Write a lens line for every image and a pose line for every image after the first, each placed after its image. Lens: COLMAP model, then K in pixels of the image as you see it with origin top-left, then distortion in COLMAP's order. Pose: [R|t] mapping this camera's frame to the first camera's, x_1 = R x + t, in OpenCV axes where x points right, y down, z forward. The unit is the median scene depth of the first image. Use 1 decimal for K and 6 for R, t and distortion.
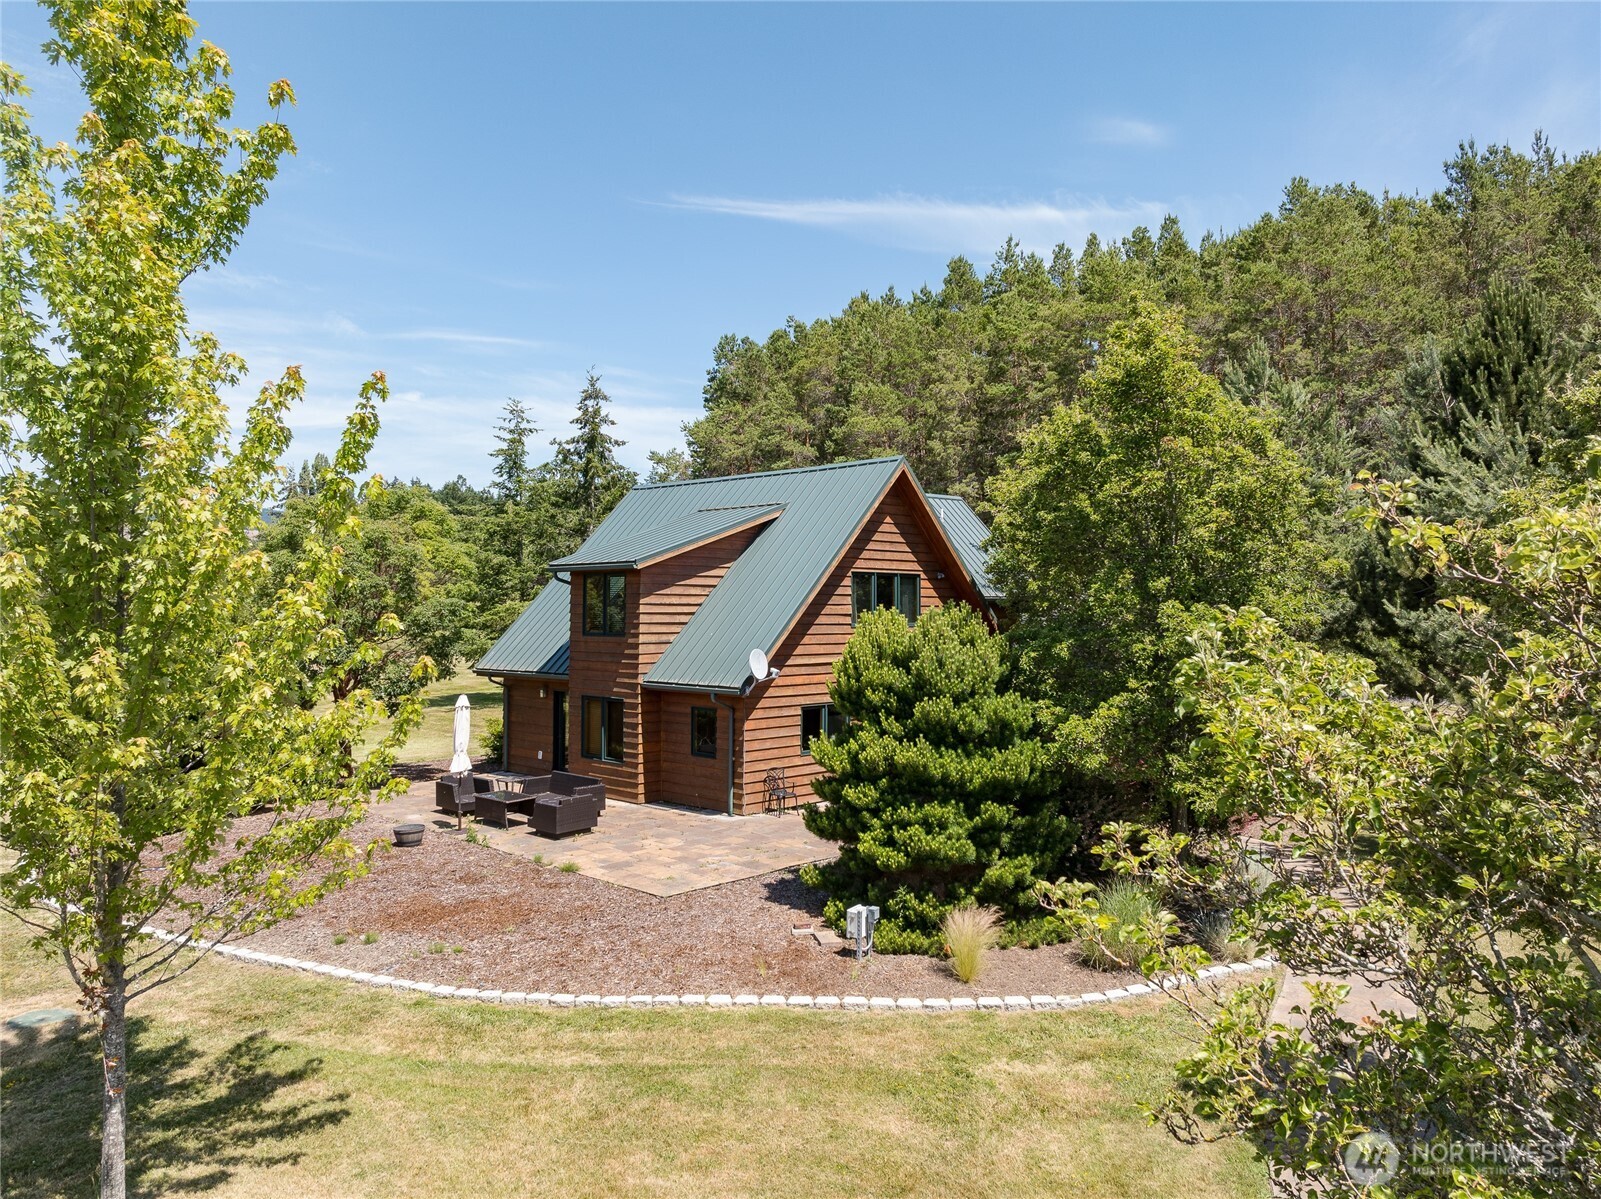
lens RADIAL K [[1114.9, 0, 800.5], [0, 1114.9, 599.5], [0, 0, 1]] dist [-0.049095, -0.000328]
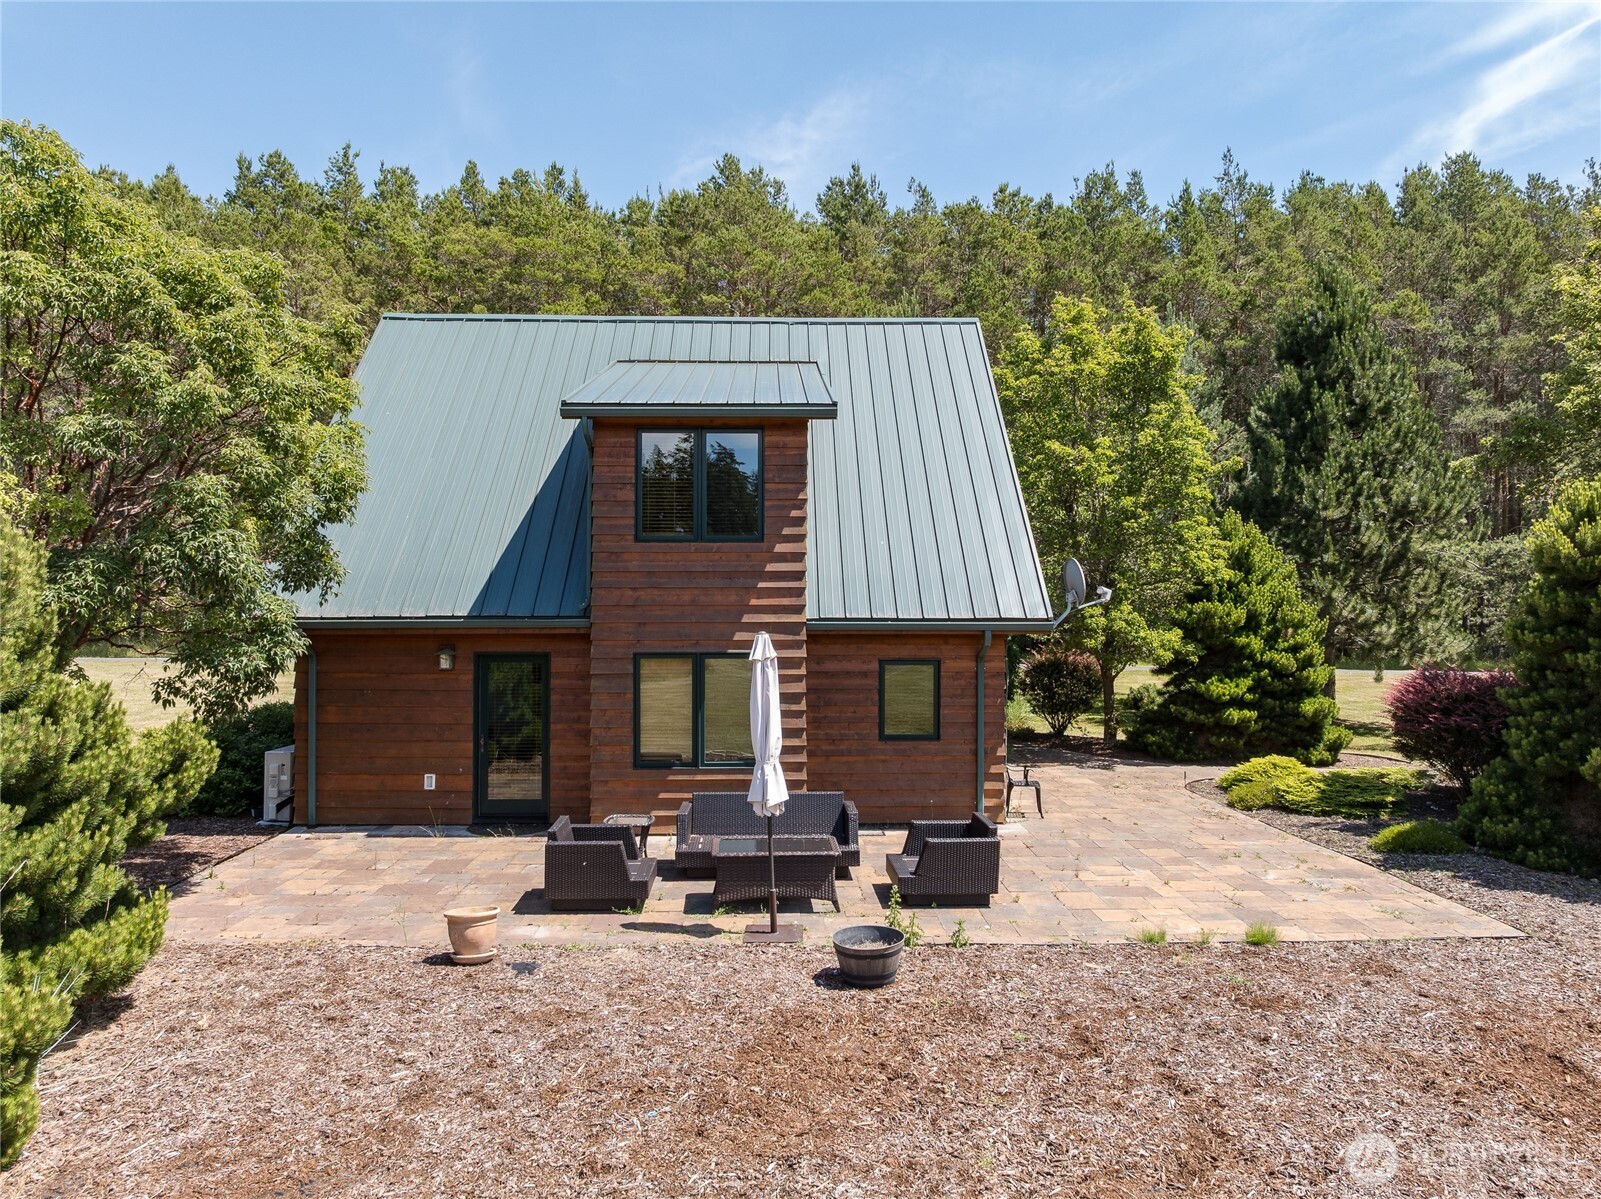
lens RADIAL K [[1114.9, 0, 800.5], [0, 1114.9, 599.5], [0, 0, 1]] dist [-0.049095, -0.000328]
pose [[0.693559, 0.002195, 0.720396, -0.489543], [0.000688, 0.999993, -0.003709, 0.057705], [-0.720399, 0.003068, 0.693553, 0.523242]]
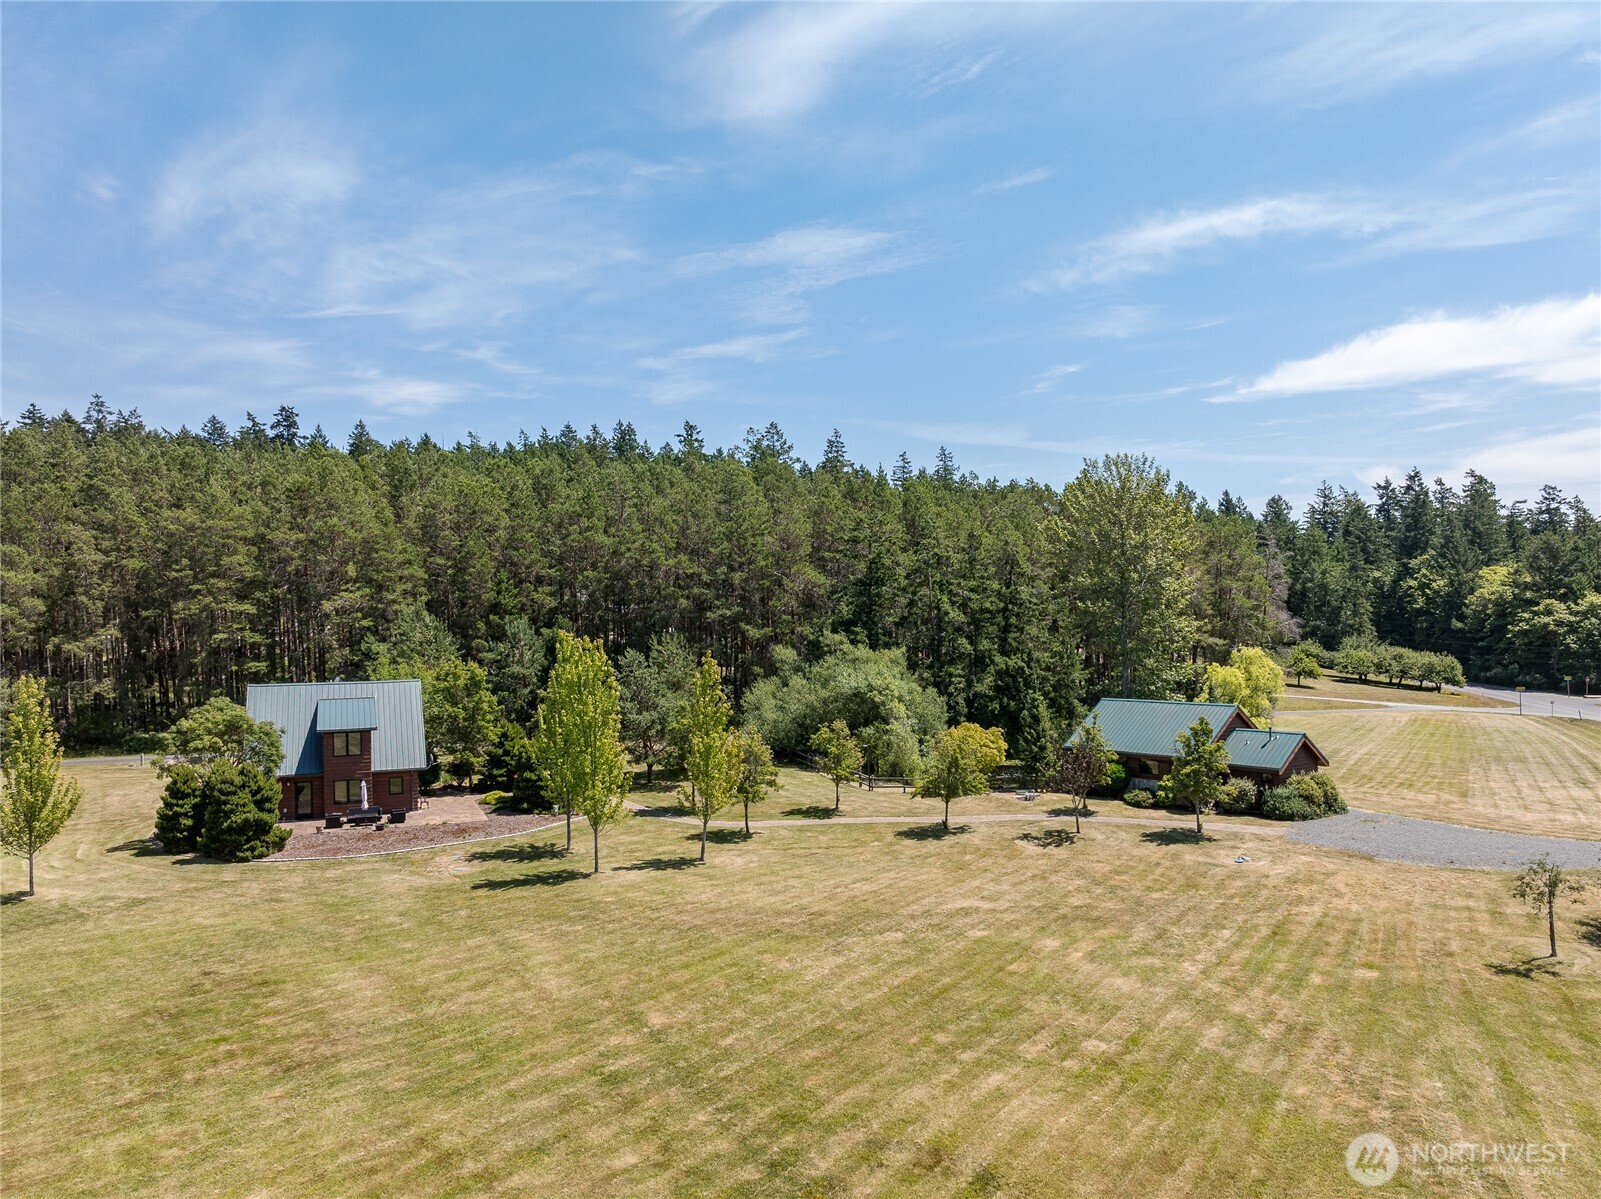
lens RADIAL K [[1114.9, 0, 800.5], [0, 1114.9, 599.5], [0, 0, 1]] dist [-0.049095, -0.000328]
pose [[0.401312, 0.006626, 0.915917, -1.915753], [0.032362, 0.999247, -0.021408, -0.219273], [-0.915370, 0.038233, 0.400795, -0.920261]]
